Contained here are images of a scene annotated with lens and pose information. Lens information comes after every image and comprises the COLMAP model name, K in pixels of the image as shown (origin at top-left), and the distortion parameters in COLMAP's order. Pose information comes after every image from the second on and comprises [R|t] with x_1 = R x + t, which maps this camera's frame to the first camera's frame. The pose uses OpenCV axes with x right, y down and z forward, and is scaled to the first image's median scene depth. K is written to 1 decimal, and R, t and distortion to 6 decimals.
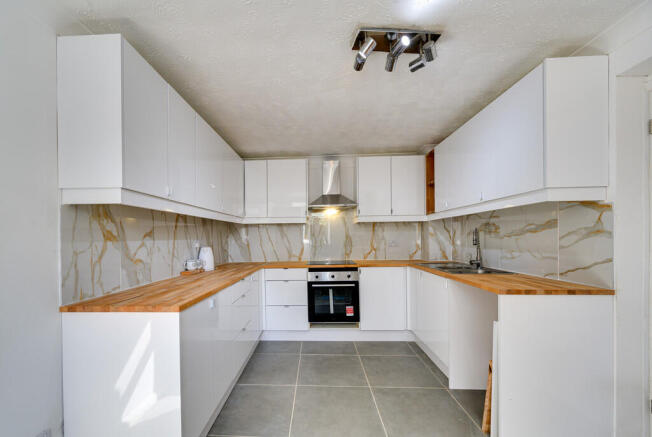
lens RADIAL K [[275.3, 0, 325.3], [0, 275.3, 238.4], [0, 0, 1]] dist [-0.000772, -0.000209]
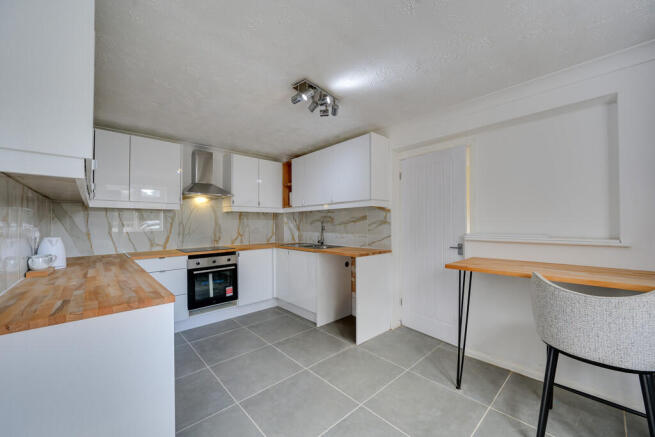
lens RADIAL K [[251.8, 0, 329.5], [0, 251.8, 221.4], [0, 0, 1]] dist [-0.000275, -0.000080]
pose [[0.692164, 0.015367, 0.721577, -0.367500], [0.000799, 0.999756, -0.022058, 0.005195], [-0.721740, 0.015845, 0.691983, 0.003360]]
